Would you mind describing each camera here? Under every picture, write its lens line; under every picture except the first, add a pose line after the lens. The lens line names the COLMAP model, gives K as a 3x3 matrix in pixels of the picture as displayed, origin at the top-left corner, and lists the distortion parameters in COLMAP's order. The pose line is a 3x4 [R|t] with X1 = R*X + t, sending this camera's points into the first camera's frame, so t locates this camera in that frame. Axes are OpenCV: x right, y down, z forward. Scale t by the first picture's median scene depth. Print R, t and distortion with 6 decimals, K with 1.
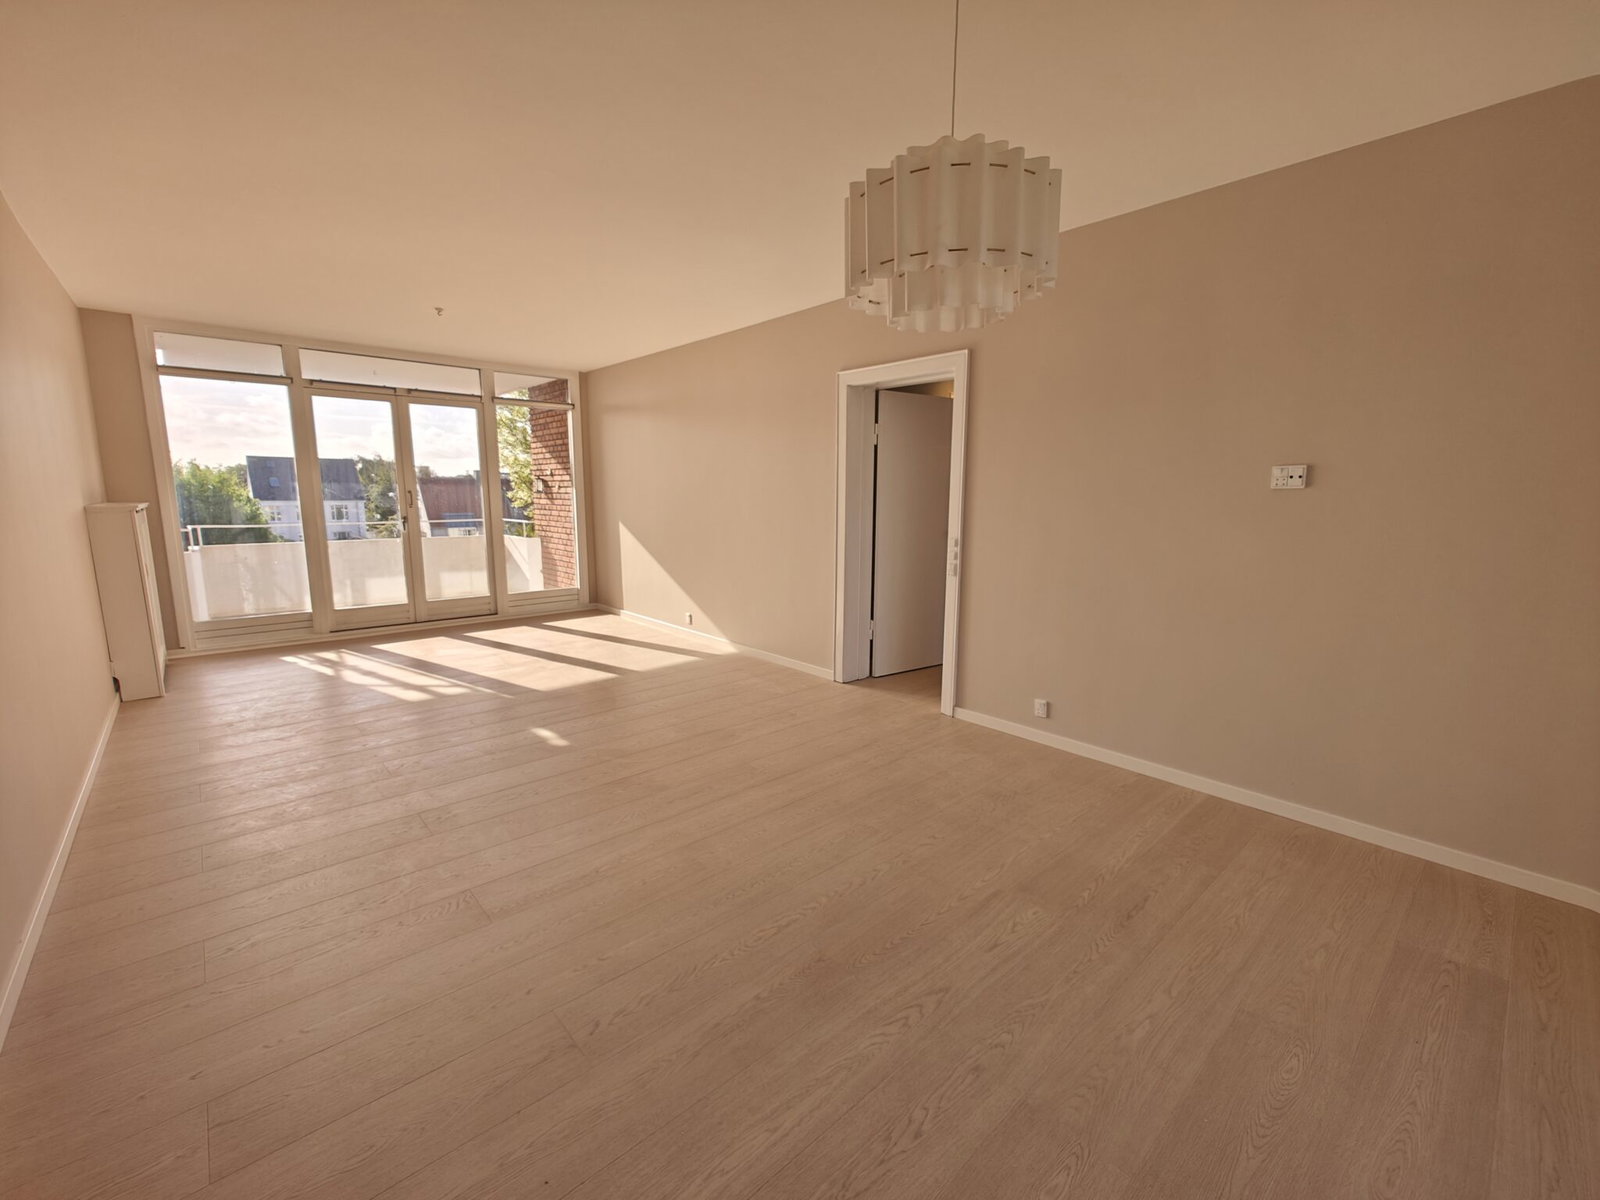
lens RADIAL K [[658.6, 0, 800.0], [0, 658.6, 600.0], [0, 0, 1]] dist [-0.001217, -0.000015]
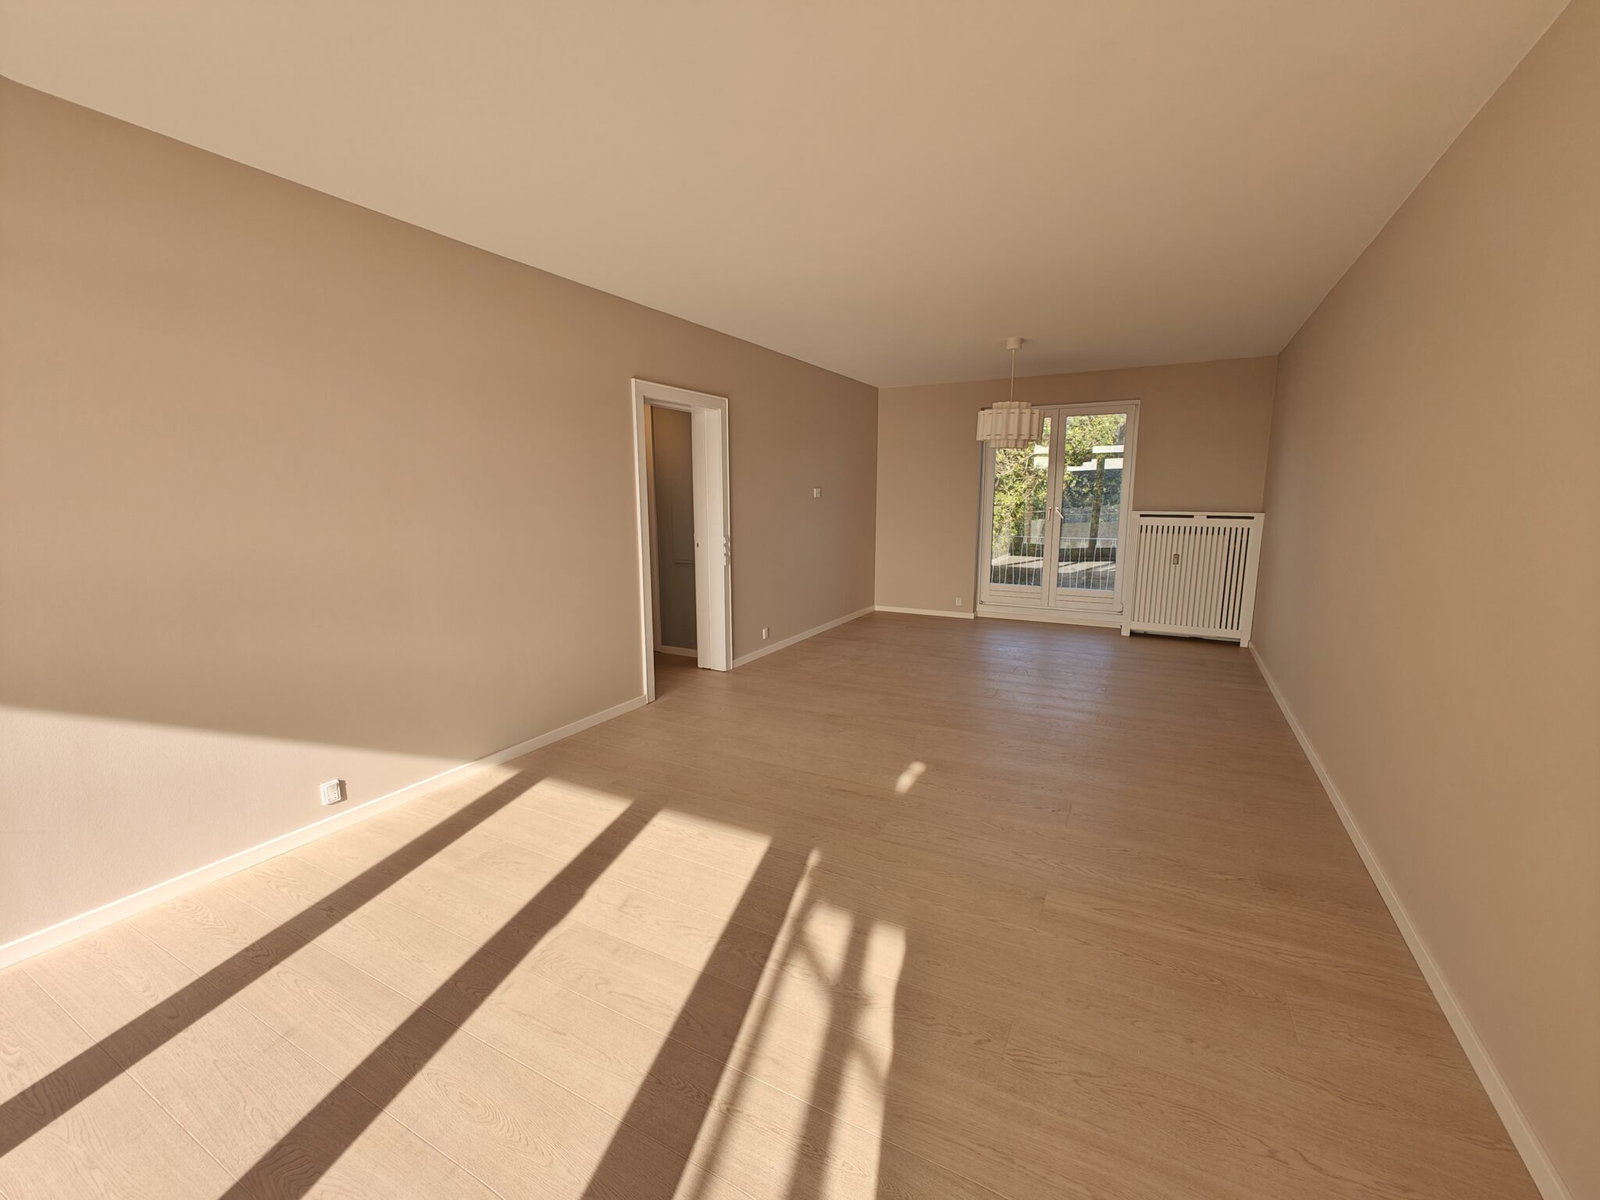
lens RADIAL K [[658.6, 0, 800.0], [0, 658.6, 600.0], [0, 0, 1]] dist [-0.001217, -0.000015]
pose [[-0.330718, -0.152440, 0.931337, -1.049086], [0.157247, 0.964171, 0.213653, -0.225678], [-0.930537, 0.217109, -0.294897, 1.248815]]
